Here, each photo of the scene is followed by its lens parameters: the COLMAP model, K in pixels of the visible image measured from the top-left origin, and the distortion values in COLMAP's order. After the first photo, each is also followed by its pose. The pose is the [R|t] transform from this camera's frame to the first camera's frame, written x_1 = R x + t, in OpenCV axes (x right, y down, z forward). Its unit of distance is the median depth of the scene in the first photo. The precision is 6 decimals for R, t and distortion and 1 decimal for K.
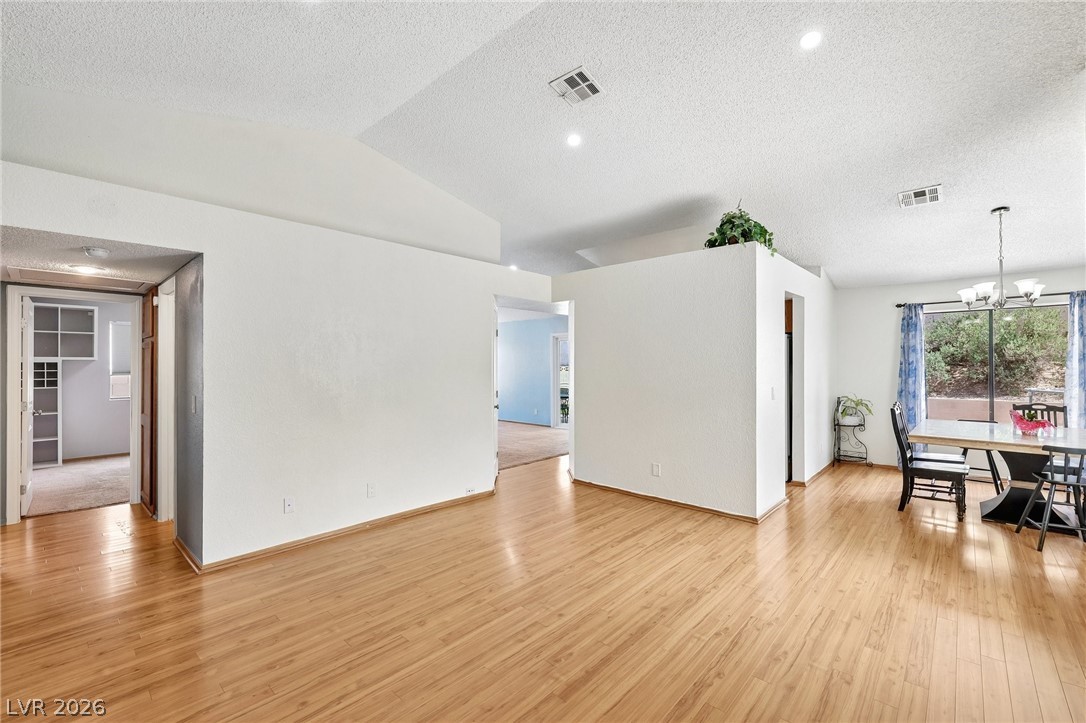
lens RADIAL K [[462.5, 0, 546.8], [0, 462.5, 360.4], [0, 0, 1]] dist [-0.002088, -0.000675]
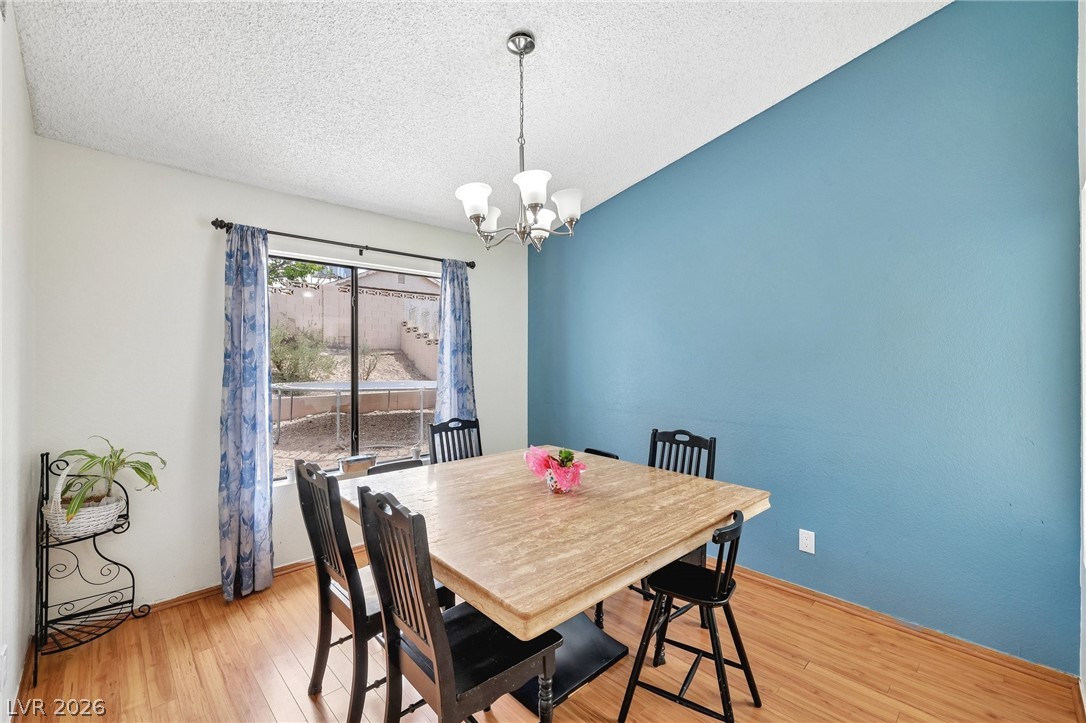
lens RADIAL K [[462.5, 0, 547.1], [0, 462.5, 360.5], [0, 0, 1]] dist [-0.002088, -0.000675]
pose [[0.062370, 0.001650, 0.998052, 0.347426], [-0.000678, 0.999998, -0.001611, 0.012207], [-0.998053, -0.000577, 0.062371, 0.668421]]
